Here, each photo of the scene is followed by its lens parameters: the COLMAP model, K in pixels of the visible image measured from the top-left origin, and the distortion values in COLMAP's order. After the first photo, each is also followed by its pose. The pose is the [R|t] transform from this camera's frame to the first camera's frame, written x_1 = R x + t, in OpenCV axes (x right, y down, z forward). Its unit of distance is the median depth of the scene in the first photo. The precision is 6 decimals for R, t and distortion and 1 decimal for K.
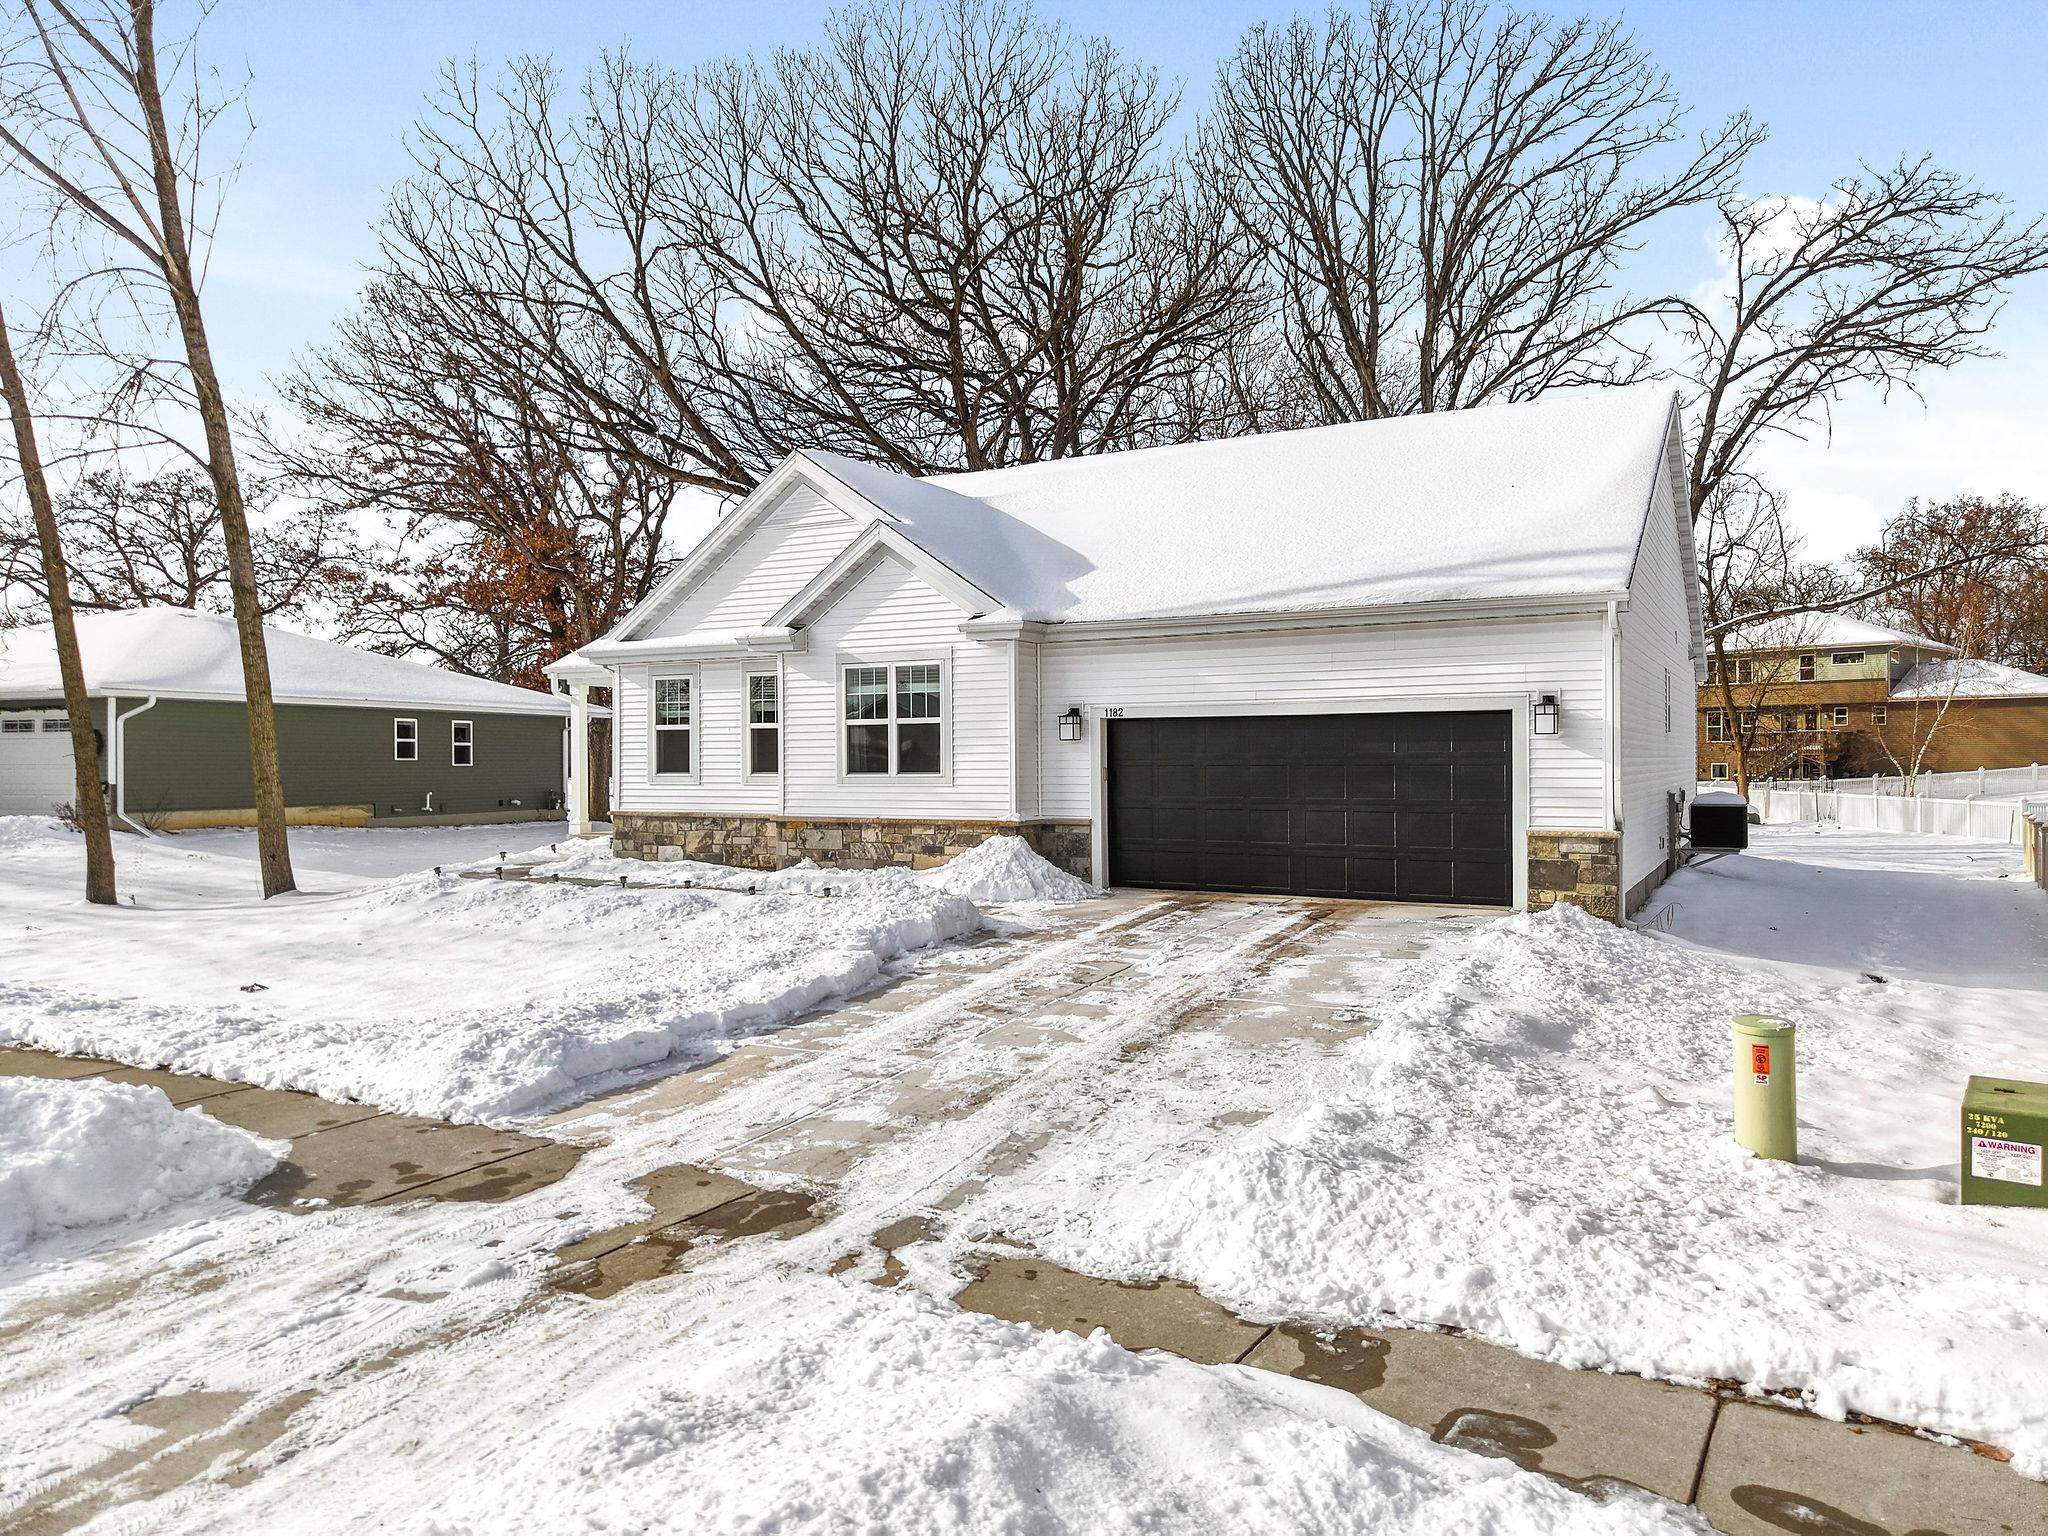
lens RADIAL K [[1385.3, 0, 1033.8], [0, 1385.3, 768.7], [0, 0, 1]] dist [-0.003503, -0.000818]
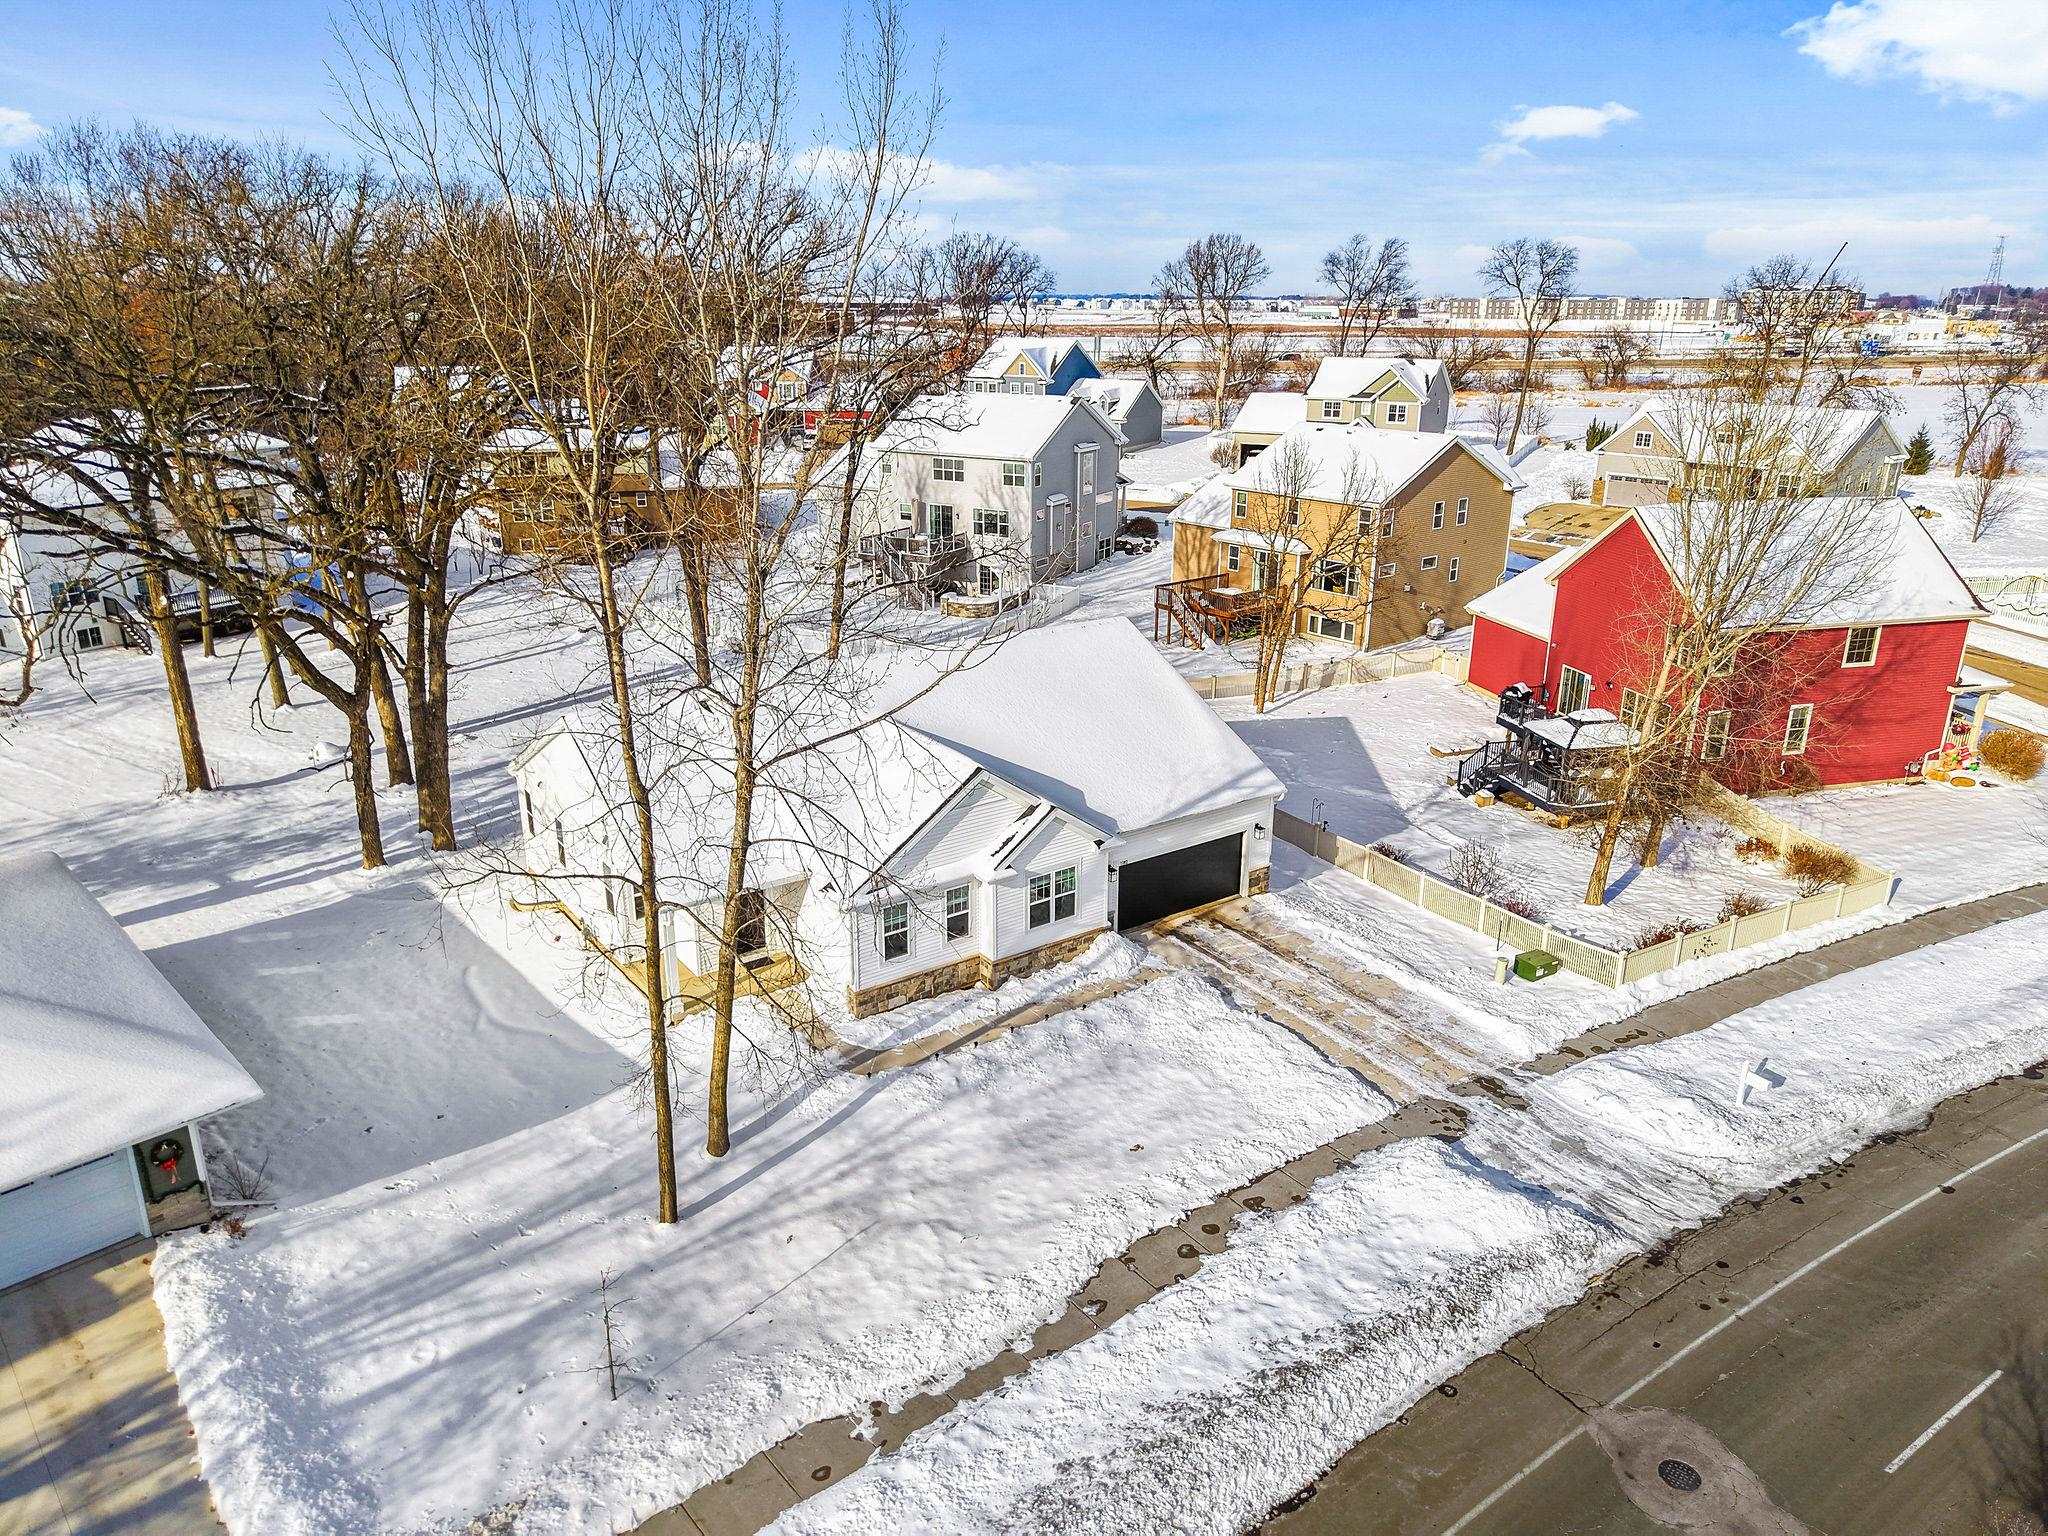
lens RADIAL K [[1397.2, 0, 1024.0], [0, 1397.2, 768.0], [0, 0, 1]] dist [0.001883, -0.001545]
pose [[0.427383, -0.286364, 0.857519, -1.827943], [-0.005778, 0.947624, 0.319334, -0.872392], [-0.904052, -0.141433, 0.403344, 0.253741]]
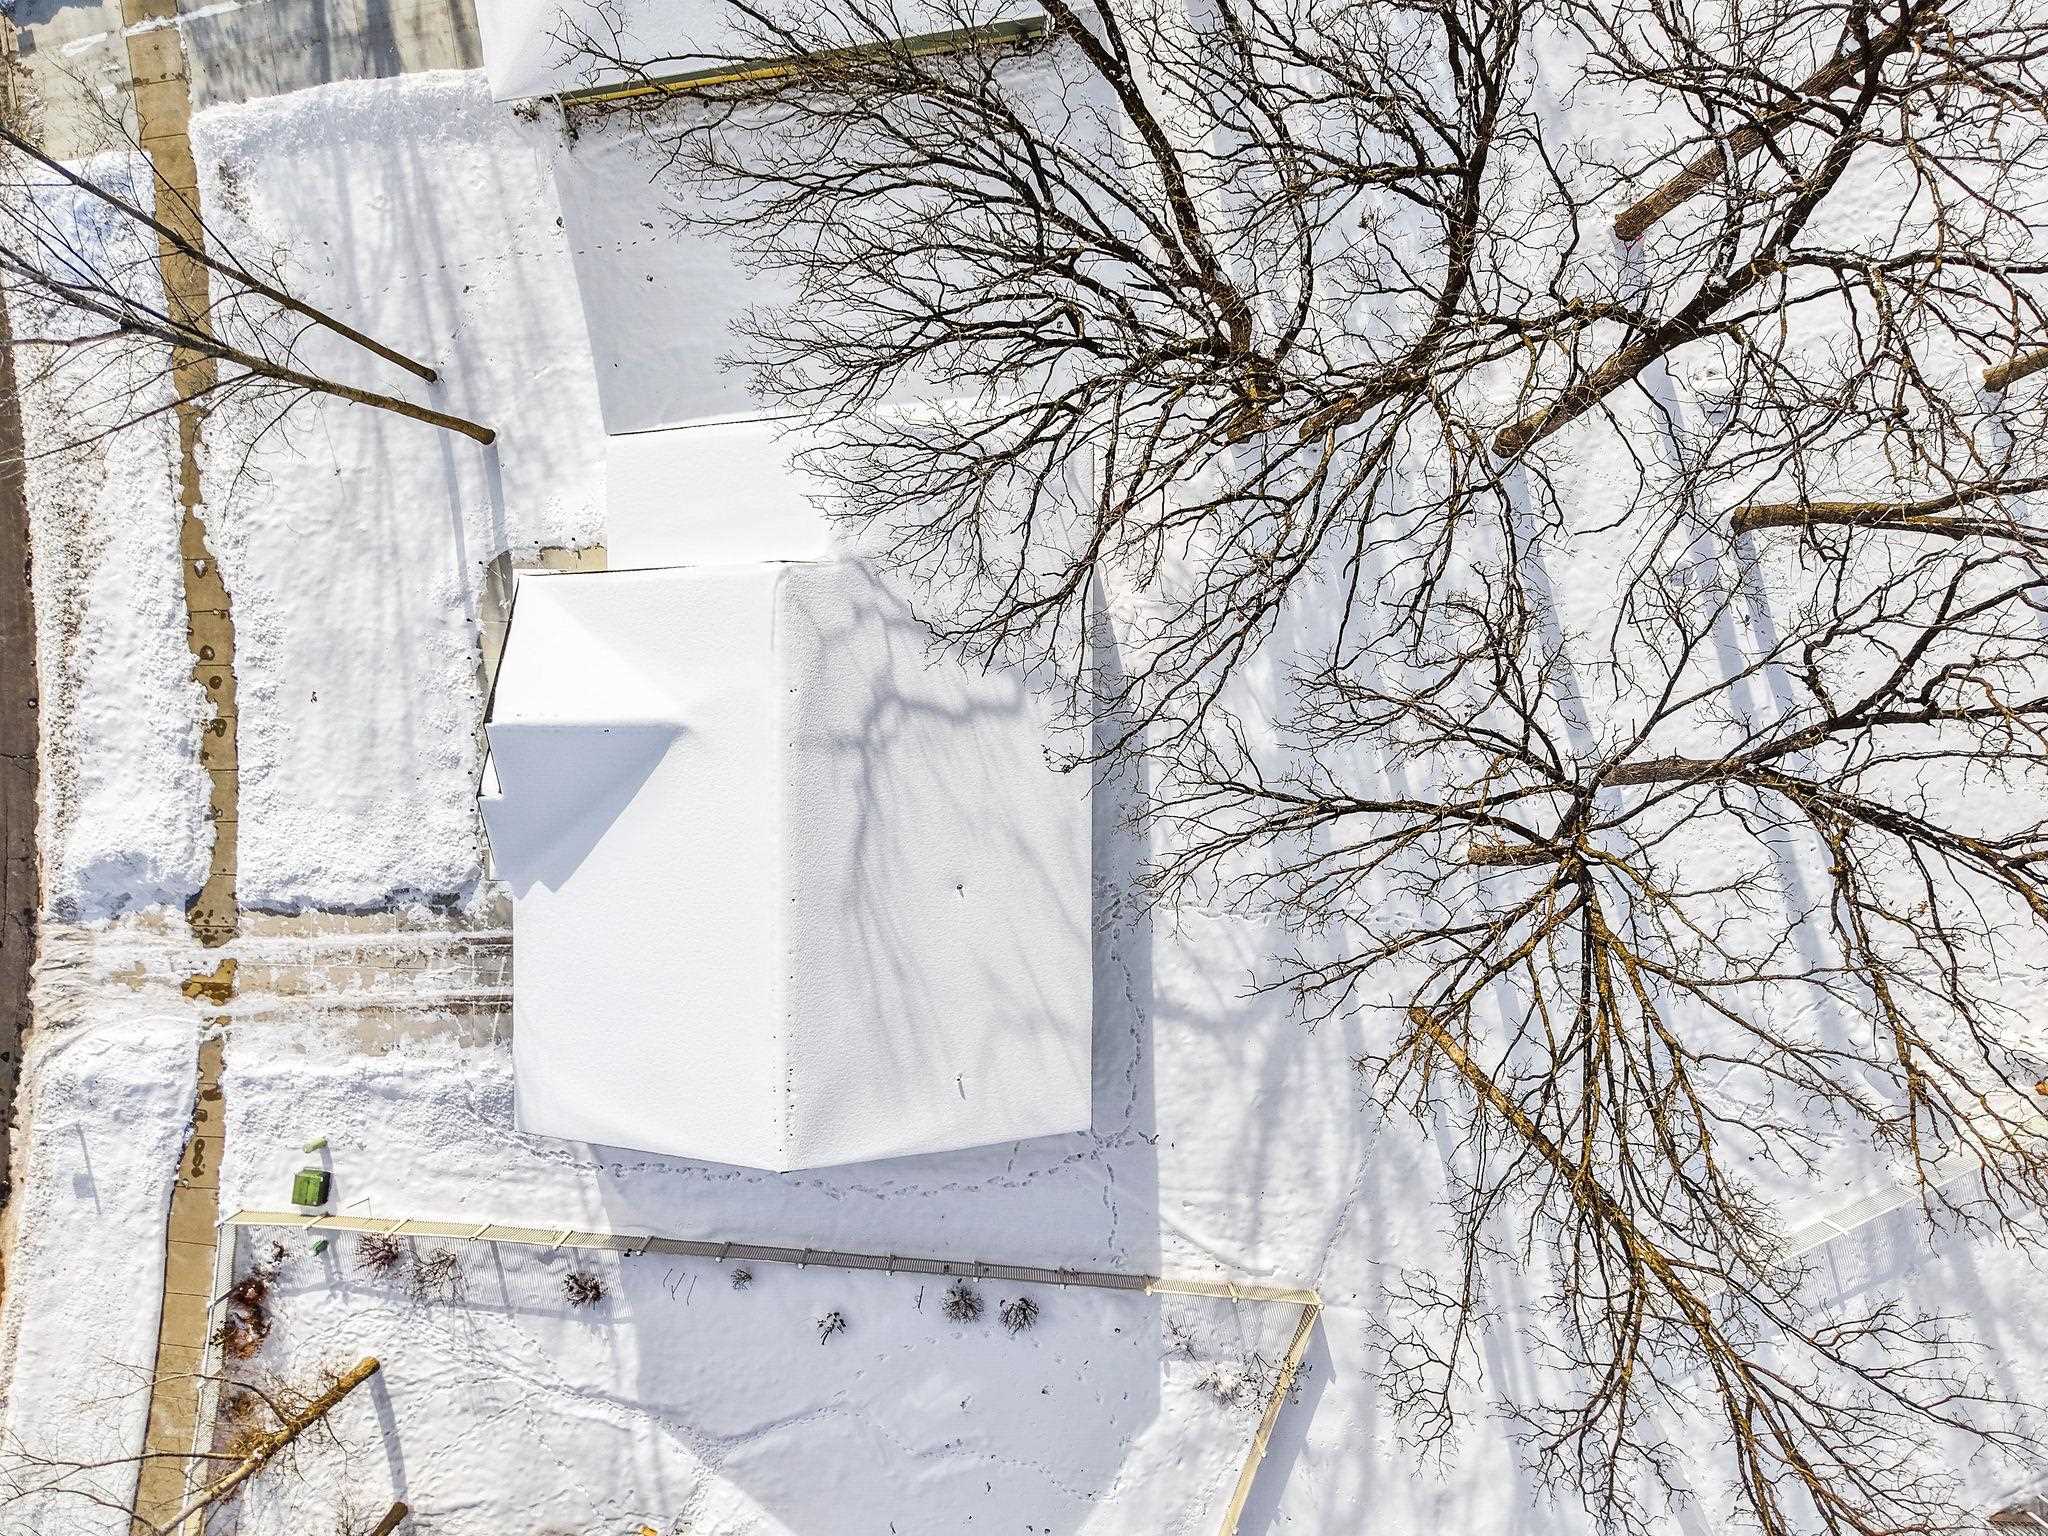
lens RADIAL K [[1398.8, 0, 1024.0], [0, 1398.8, 768.0], [0, 0, 1]] dist [0.006303, 0.000244]
pose [[0.481087, 0.875892, 0.036995, 0.149610], [-0.029953, -0.025752, 0.999220, -2.211377], [0.876161, -0.481819, 0.013846, 1.689779]]
